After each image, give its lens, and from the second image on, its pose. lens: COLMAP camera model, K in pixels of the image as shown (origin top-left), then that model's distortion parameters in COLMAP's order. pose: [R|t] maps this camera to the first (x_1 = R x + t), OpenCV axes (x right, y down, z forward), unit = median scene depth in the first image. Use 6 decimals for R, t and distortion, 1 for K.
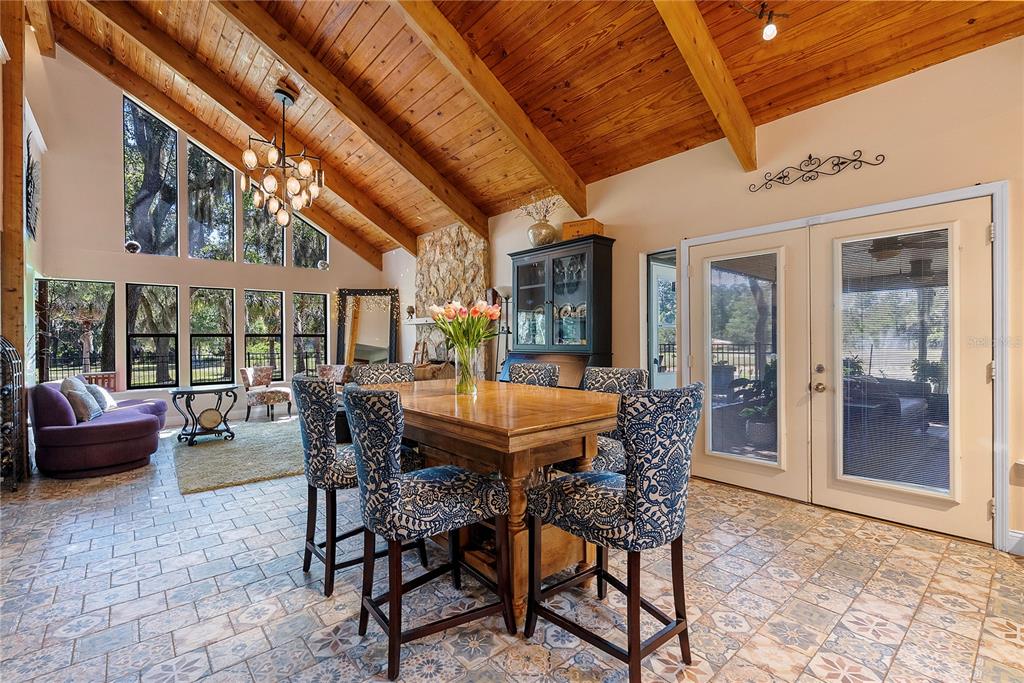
lens RADIAL K [[449.7, 0, 512.2], [0, 449.7, 340.4], [0, 0, 1]] dist [-0.000967, 0.000026]
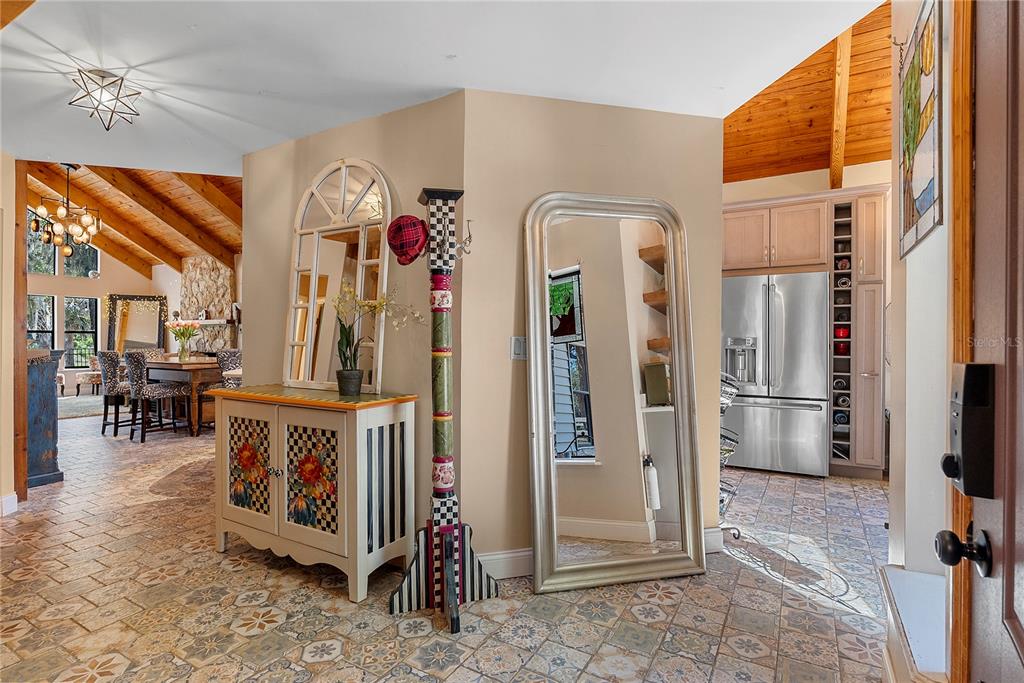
lens RADIAL K [[509.6, 0, 512.5], [0, 509.6, 341.0], [0, 0, 1]] dist [0.003305, 0.000204]
pose [[0.949442, 0.007715, 0.313848, 0.237732], [-0.008349, 0.999965, 0.000678, 0.001890], [-0.313832, -0.003264, 0.949473, -0.716015]]
